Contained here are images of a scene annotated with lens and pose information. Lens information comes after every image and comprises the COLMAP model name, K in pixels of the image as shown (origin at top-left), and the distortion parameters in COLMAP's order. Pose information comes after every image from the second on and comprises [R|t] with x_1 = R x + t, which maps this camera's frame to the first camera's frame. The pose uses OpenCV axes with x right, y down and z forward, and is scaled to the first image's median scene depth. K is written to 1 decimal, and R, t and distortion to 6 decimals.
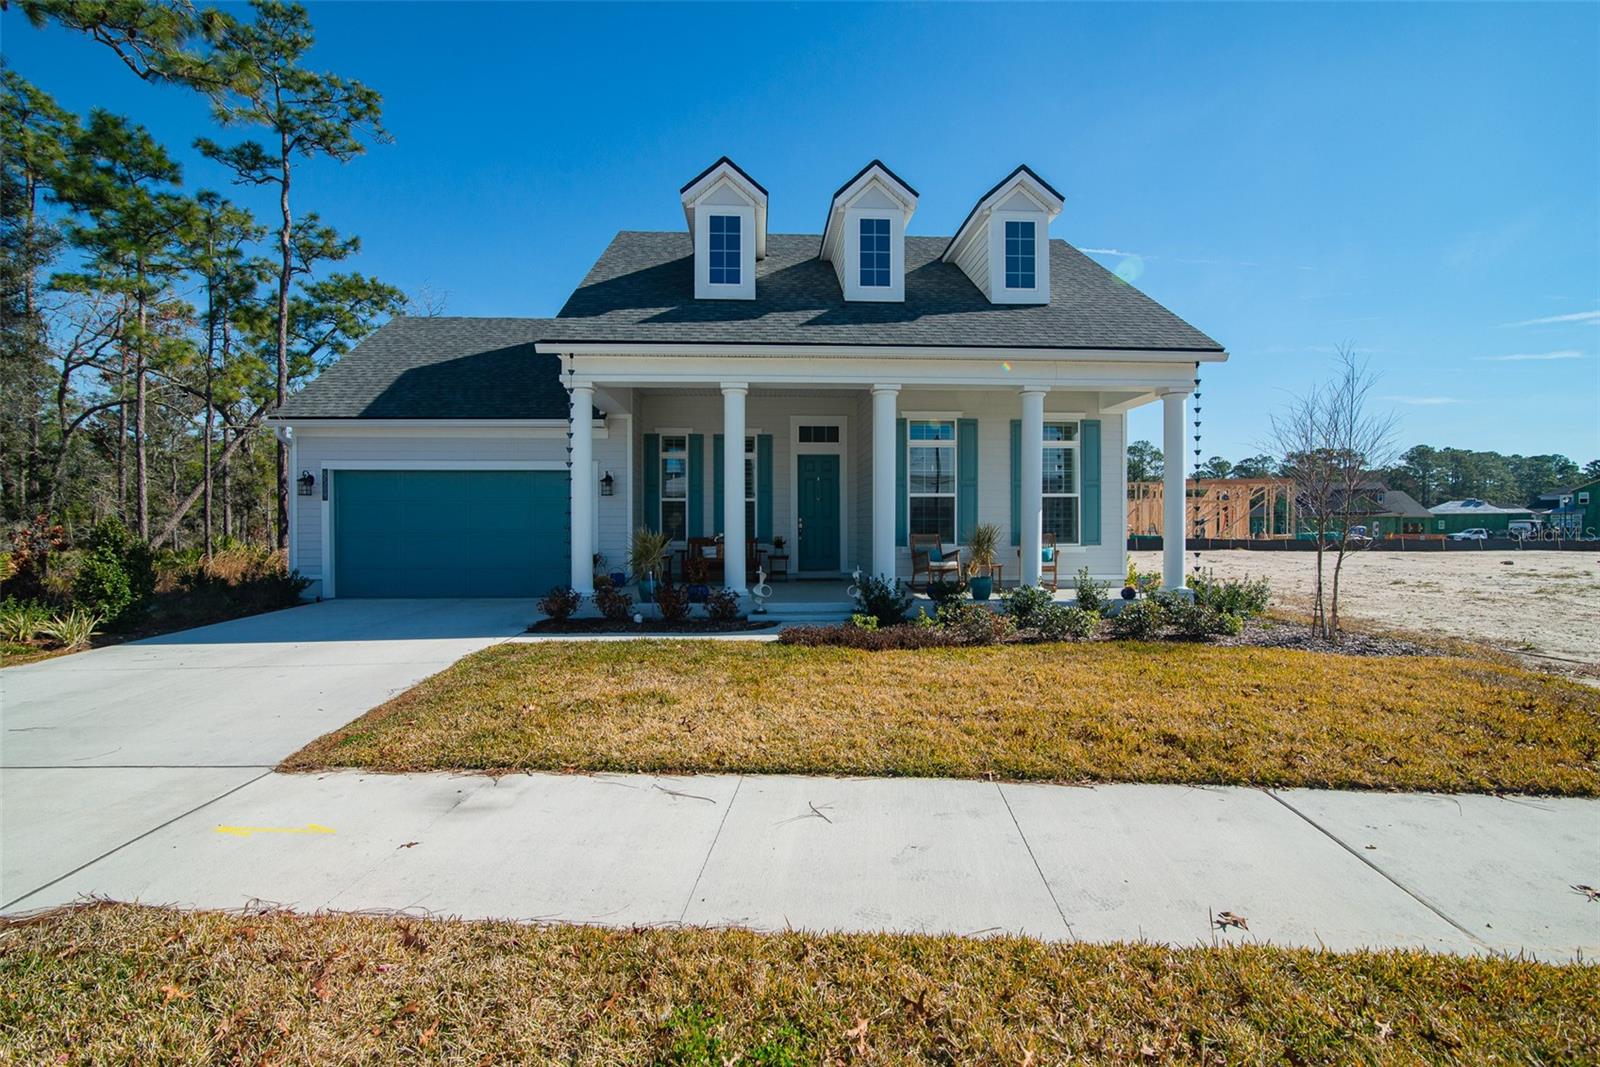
lens RADIAL K [[730.2, 0, 795.4], [0, 730.2, 531.5], [0, 0, 1]] dist [-0.015576, 0.000681]
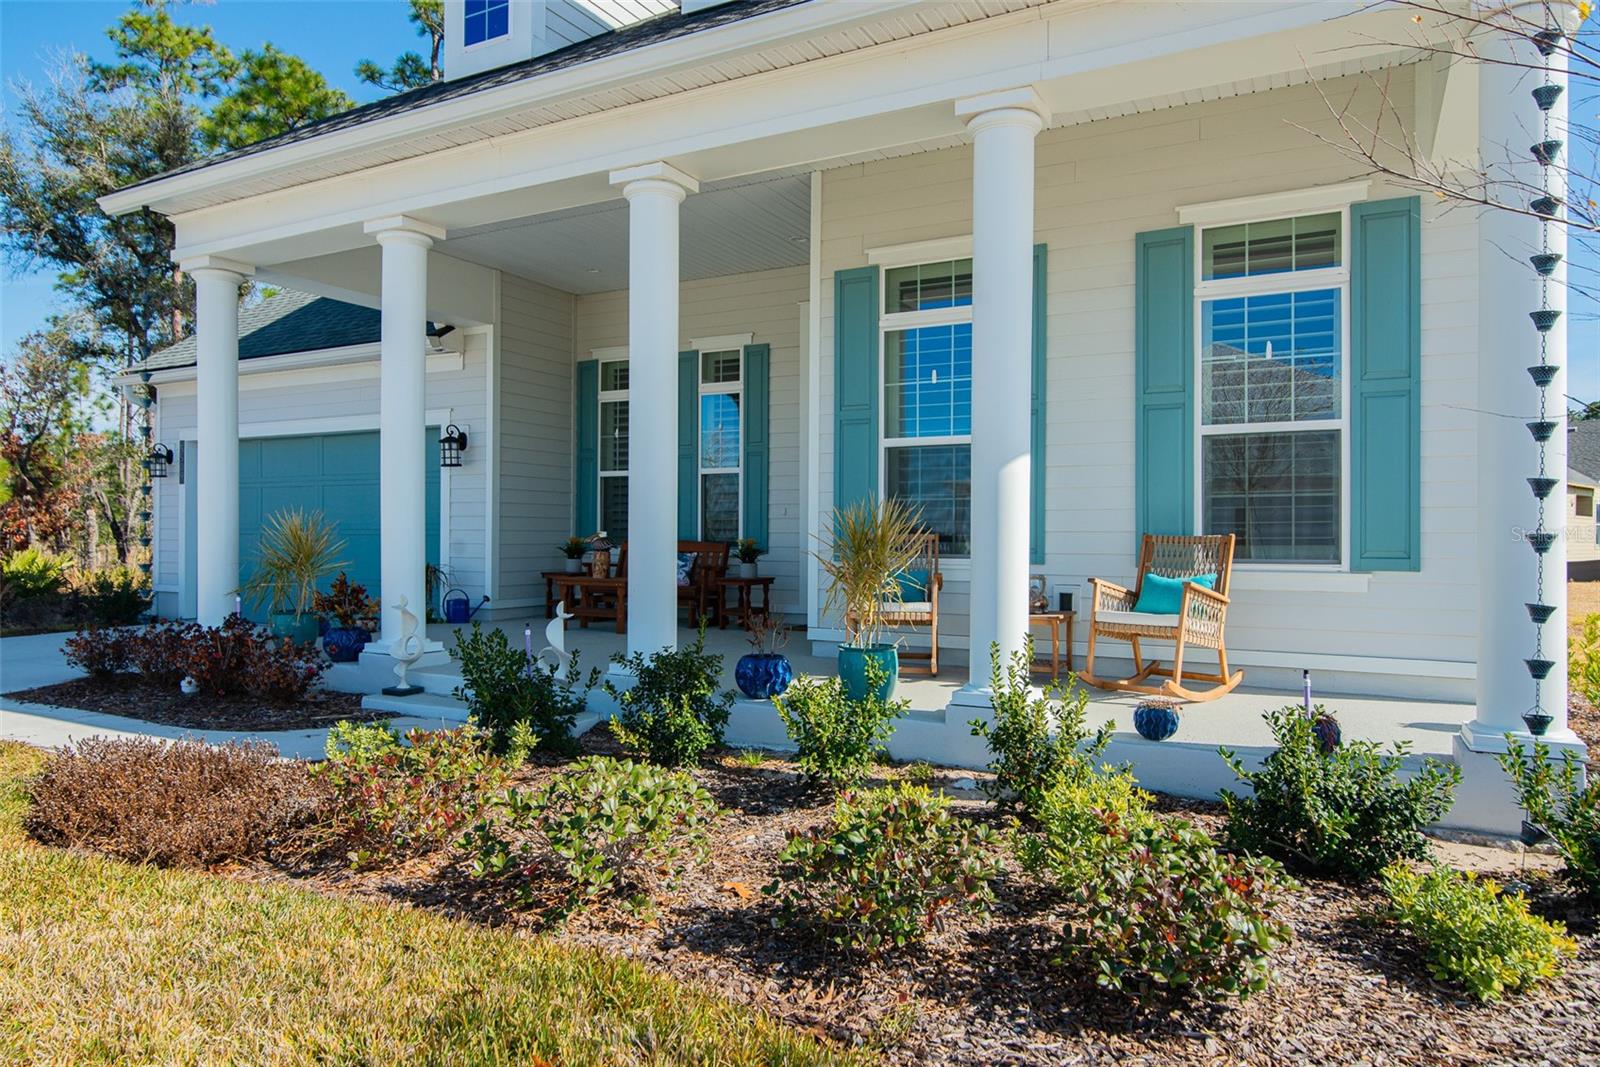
lens RADIAL K [[1023.1, 0, 794.9], [0, 1023.1, 532.0], [0, 0, 1]] dist [0.000947, 0.000486]
pose [[0.854740, 0.005126, -0.519031, 0.407586], [-0.010149, 0.999925, -0.006838, 0.006363], [0.518957, 0.011113, 0.854728, 0.443193]]
